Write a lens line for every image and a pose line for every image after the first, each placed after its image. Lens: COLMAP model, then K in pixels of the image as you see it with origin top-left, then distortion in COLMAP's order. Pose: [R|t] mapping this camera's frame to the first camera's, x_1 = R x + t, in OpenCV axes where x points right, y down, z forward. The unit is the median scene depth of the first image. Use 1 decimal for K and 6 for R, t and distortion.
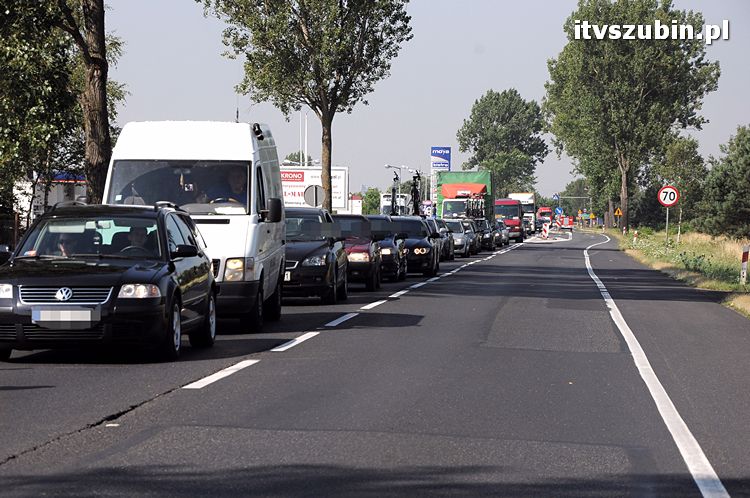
lens RADIAL K [[1623.7, 0, 390.4], [0, 1623.7, 250.6], [0, 0, 1]] dist [0.529556, 0.463640]
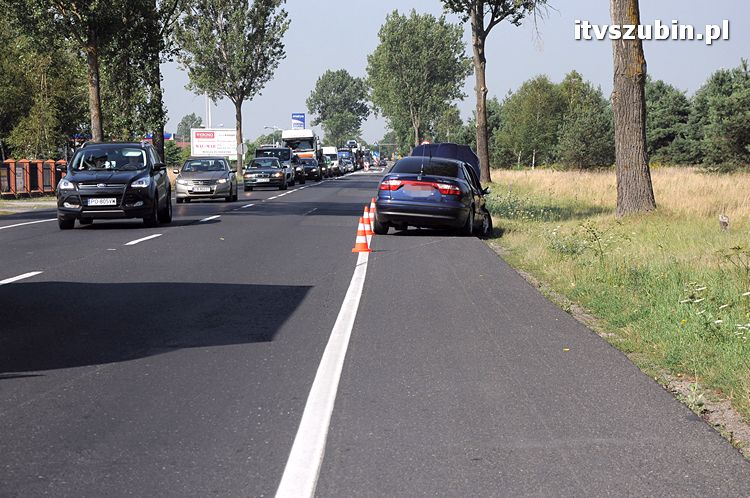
lens RADIAL K [[2152.7, 0, 375.0], [0, 2152.7, 249.0], [0, 0, 1]] dist [0.781144, 0.052073]
pose [[0.998172, -0.023336, 0.055744, -0.017706], [0.020819, 0.998755, 0.045324, -0.019056], [-0.056732, -0.044081, 0.997416, -0.921868]]
